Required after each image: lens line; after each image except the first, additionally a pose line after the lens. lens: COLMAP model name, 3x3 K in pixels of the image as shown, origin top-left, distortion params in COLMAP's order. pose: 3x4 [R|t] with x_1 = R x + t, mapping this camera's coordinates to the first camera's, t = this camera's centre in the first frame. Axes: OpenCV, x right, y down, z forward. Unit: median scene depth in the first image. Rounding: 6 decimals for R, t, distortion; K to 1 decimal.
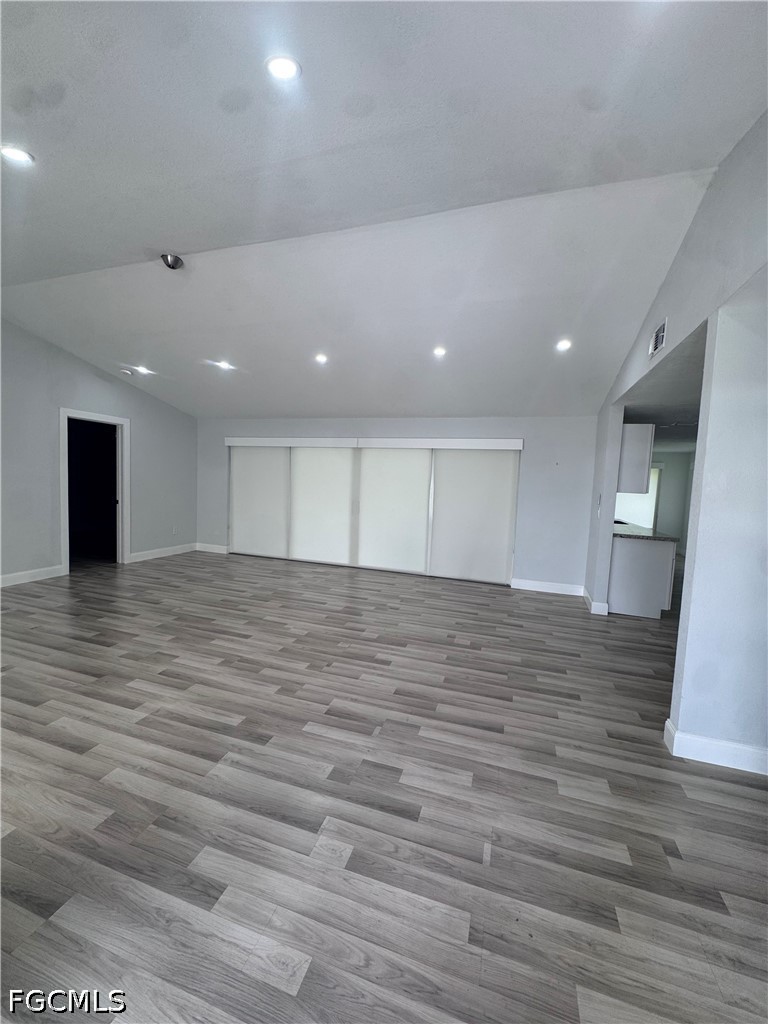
lens RADIAL K [[409.5, 0, 384.0], [0, 409.5, 510.7], [0, 0, 1]] dist [-0.007543, 0.000771]
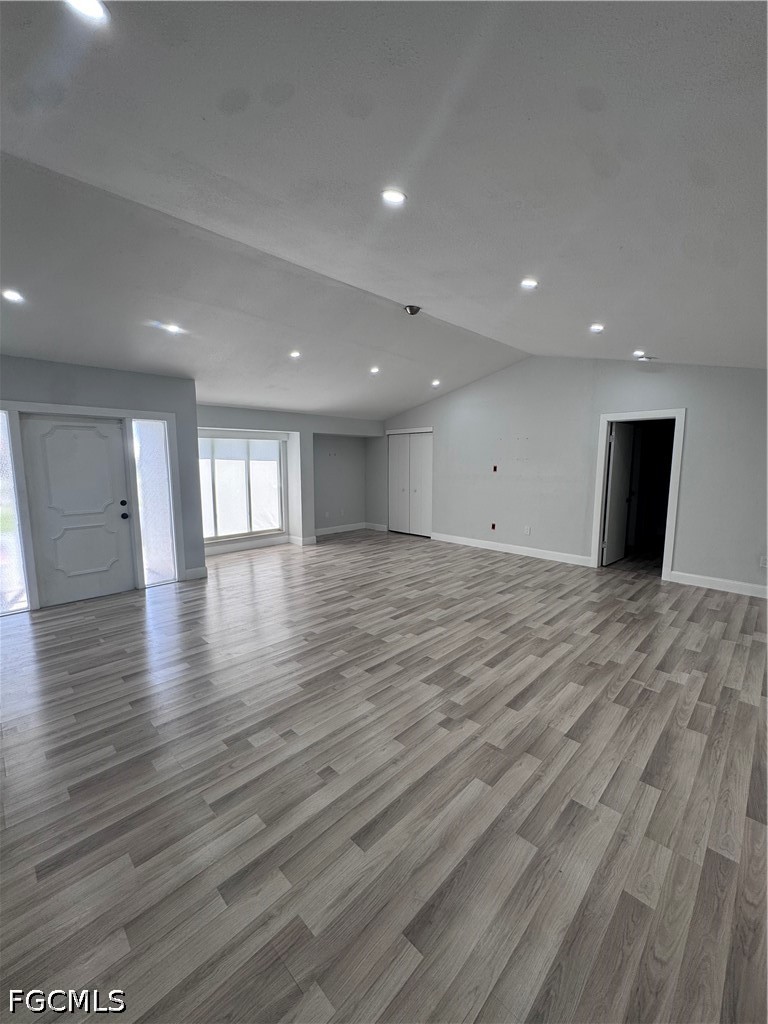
lens RADIAL K [[409.5, 0, 384.0], [0, 409.5, 510.7], [0, 0, 1]] dist [-0.007543, 0.000771]
pose [[-0.451337, 0.067413, -0.889804, 0.755608], [-0.084460, 0.989439, 0.117802, -0.129695], [0.888348, 0.128321, -0.440877, 1.651898]]
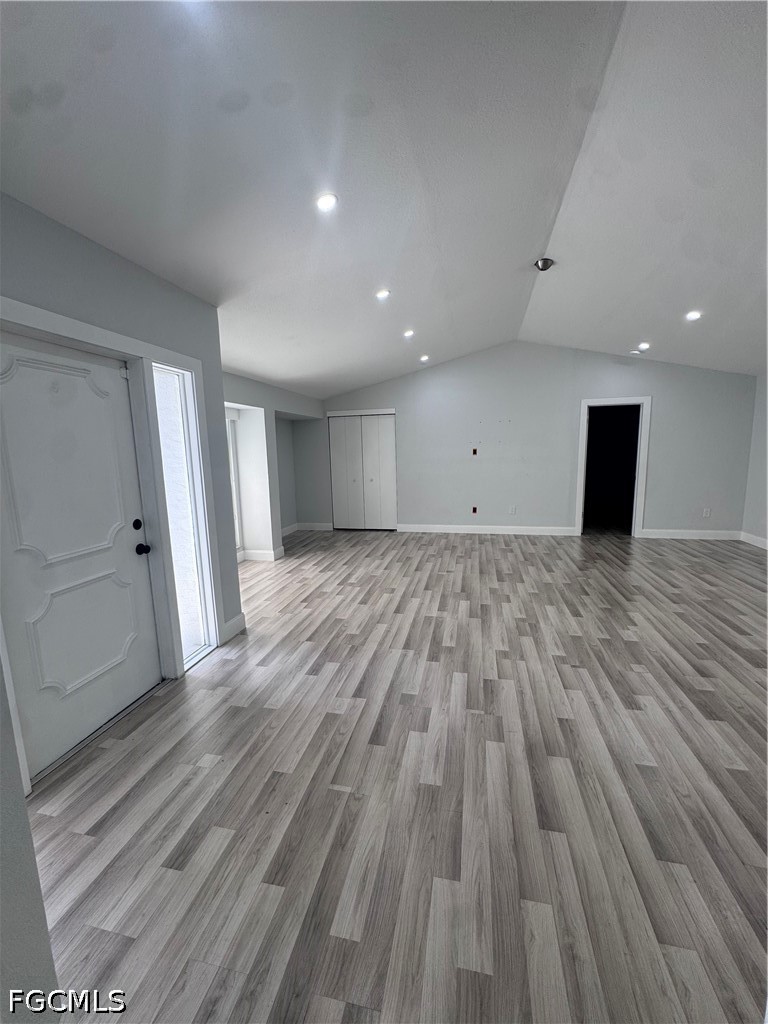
lens RADIAL K [[409.5, 0, 384.0], [0, 409.5, 510.7], [0, 0, 1]] dist [-0.007543, 0.000771]
pose [[0.093681, 0.101146, -0.990451, 0.661731], [-0.046501, 0.994185, 0.097129, -0.020852], [0.994516, 0.036957, 0.097839, 0.495236]]
